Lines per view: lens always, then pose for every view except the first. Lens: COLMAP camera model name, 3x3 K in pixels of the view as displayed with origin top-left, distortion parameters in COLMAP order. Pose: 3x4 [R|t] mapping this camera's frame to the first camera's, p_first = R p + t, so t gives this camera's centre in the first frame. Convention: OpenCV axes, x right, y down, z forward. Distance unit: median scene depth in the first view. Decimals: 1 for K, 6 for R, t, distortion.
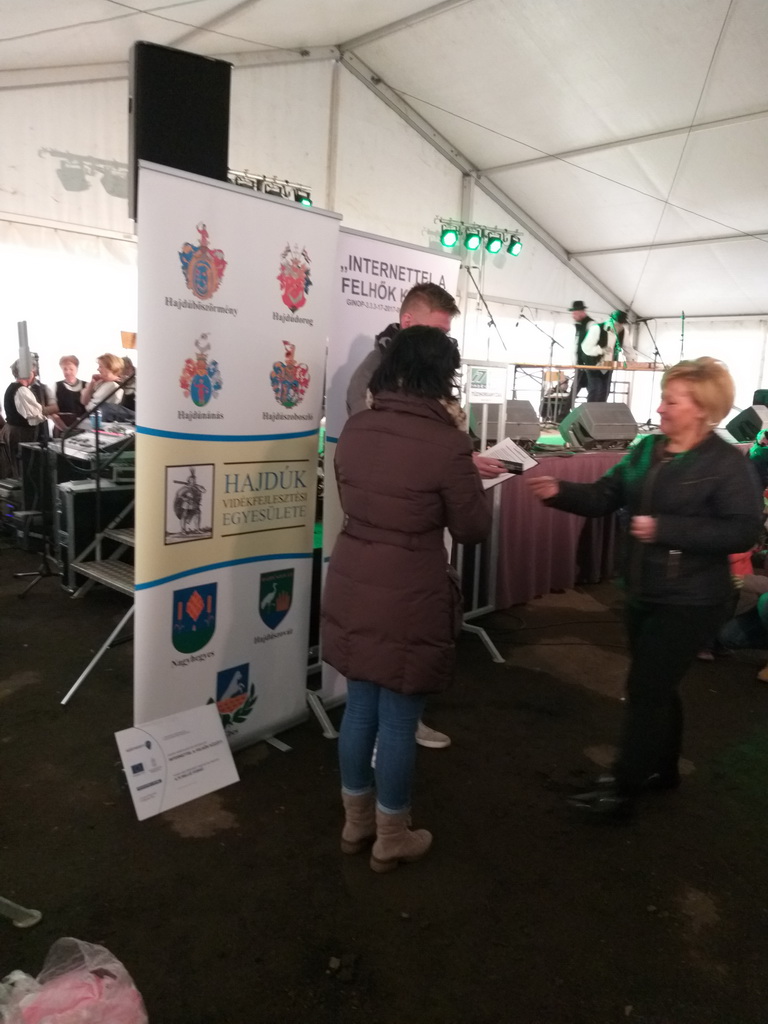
lens RADIAL K [[778.9, 0, 389.7], [0, 778.9, 517.0], [0, 0, 1]] dist [0.077845, -0.147126]
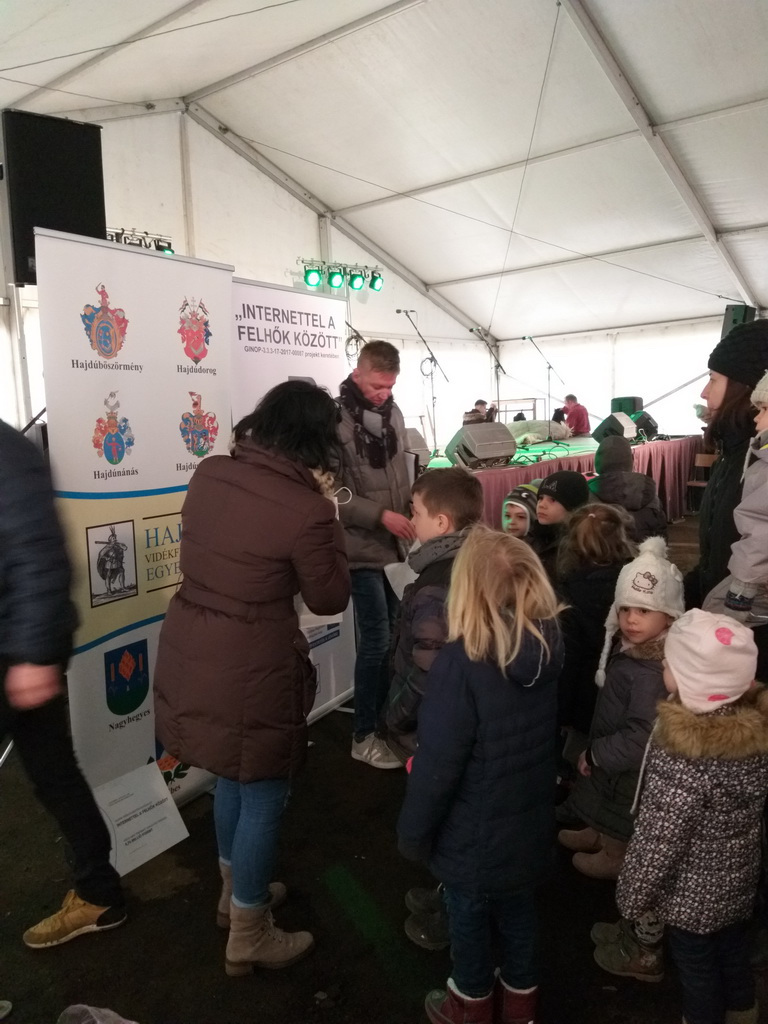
lens RADIAL K [[780.6, 0, 382.6], [0, 780.6, 515.4], [0, 0, 1]] dist [0.068594, -0.131923]
pose [[0.983848, -0.107407, 0.143205, -0.049238], [0.113661, 0.992860, -0.036206, -0.001365], [-0.138293, 0.051898, 0.989031, -0.028321]]
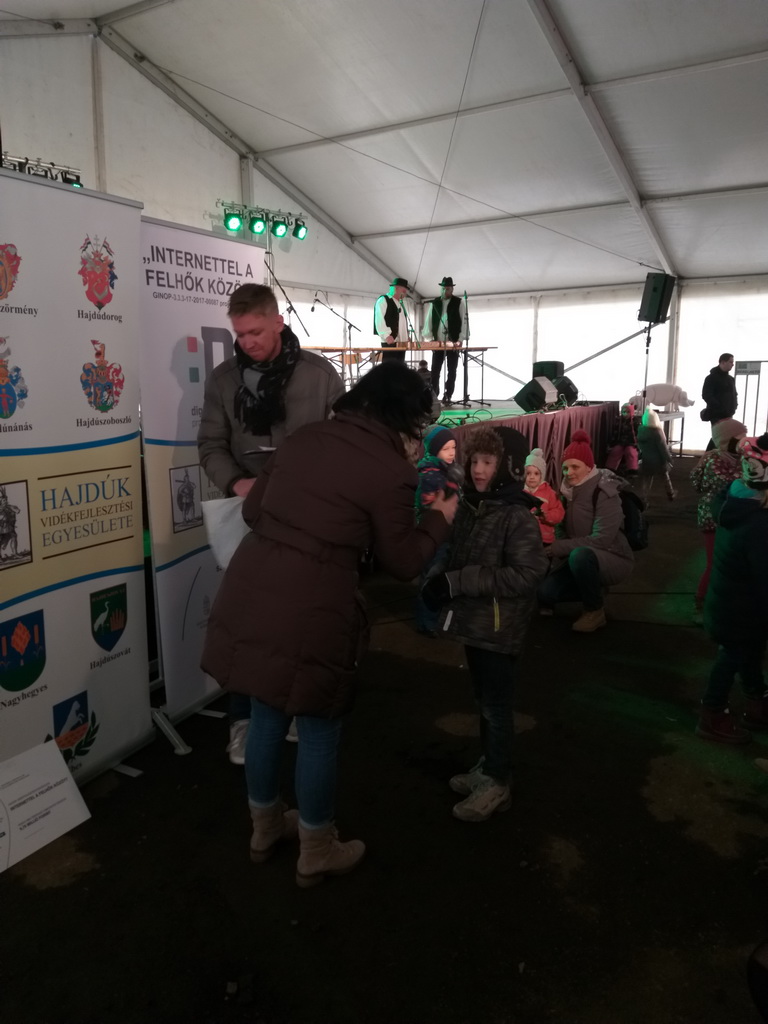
lens RADIAL K [[780.6, 0, 382.6], [0, 780.6, 515.4], [0, 0, 1]] dist [0.068594, -0.131923]
pose [[0.966542, -0.098289, 0.236930, -0.041697], [0.093990, 0.995139, 0.029402, -0.013887], [-0.238668, -0.006149, 0.971082, 0.014784]]
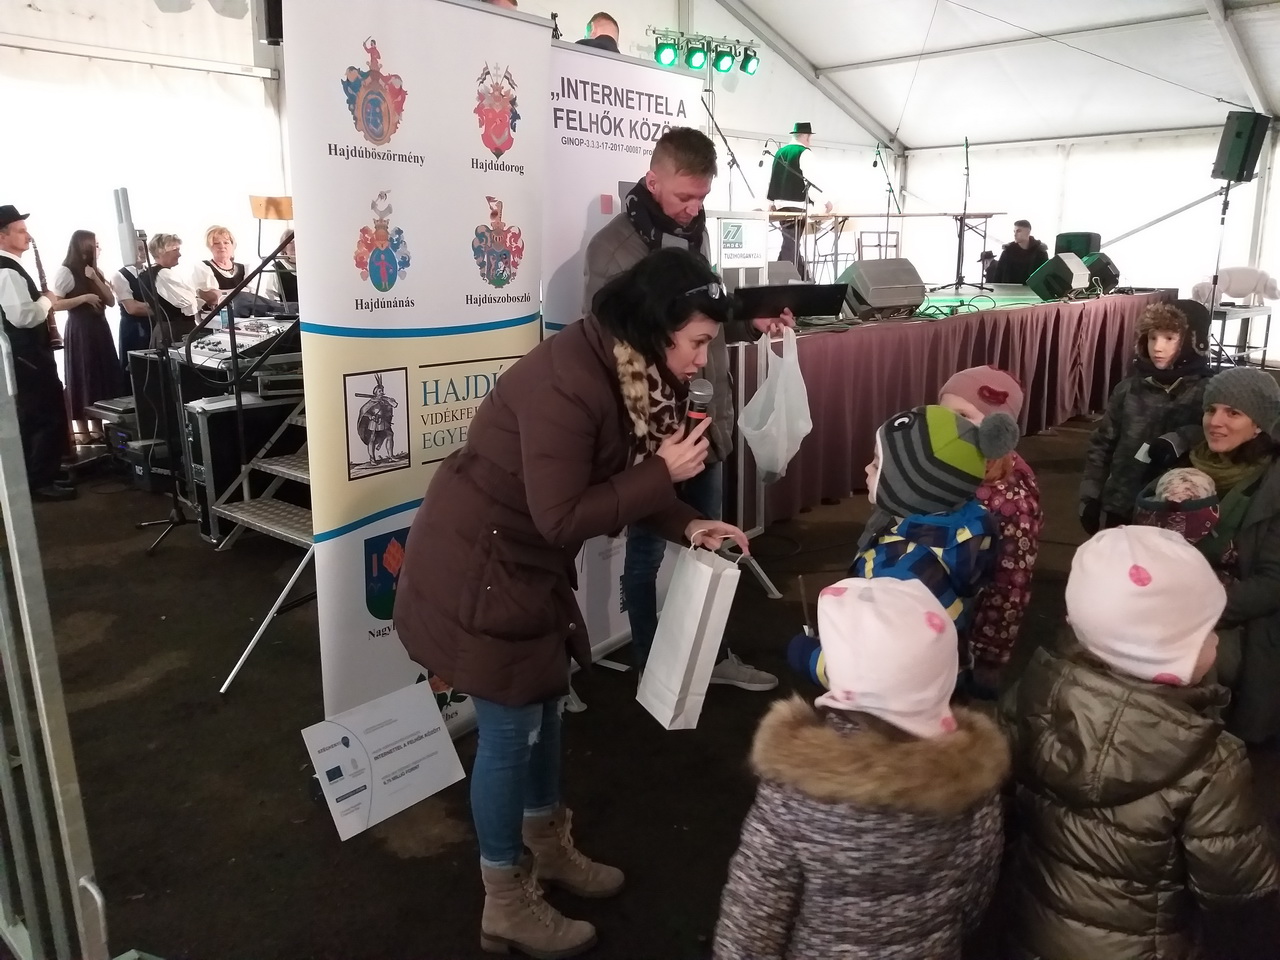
lens RADIAL K [[972.0, 0, 643.7], [0, 972.0, 469.4], [0, 0, 1]] dist [0.067871, -0.126585]
pose [[0.997435, -0.057269, 0.042932, -0.039203], [0.054800, 0.996889, 0.056645, -0.010256], [-0.046043, -0.054147, 0.997471, 0.047202]]
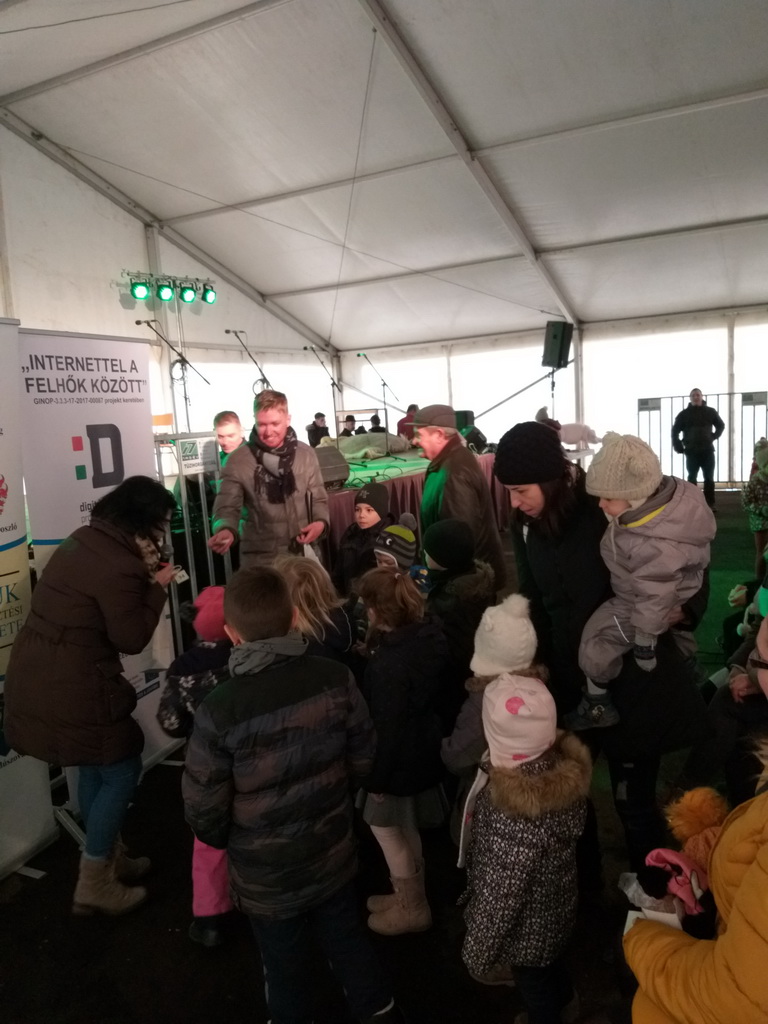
lens RADIAL K [[786.1, 0, 379.5], [0, 786.1, 508.8], [0, 0, 1]] dist [0.093090, -0.173626]
pose [[0.938215, -0.143657, 0.314825, 0.016190], [0.158326, 0.987155, -0.021385, -0.057596], [-0.307709, 0.069909, 0.948909, -0.062603]]
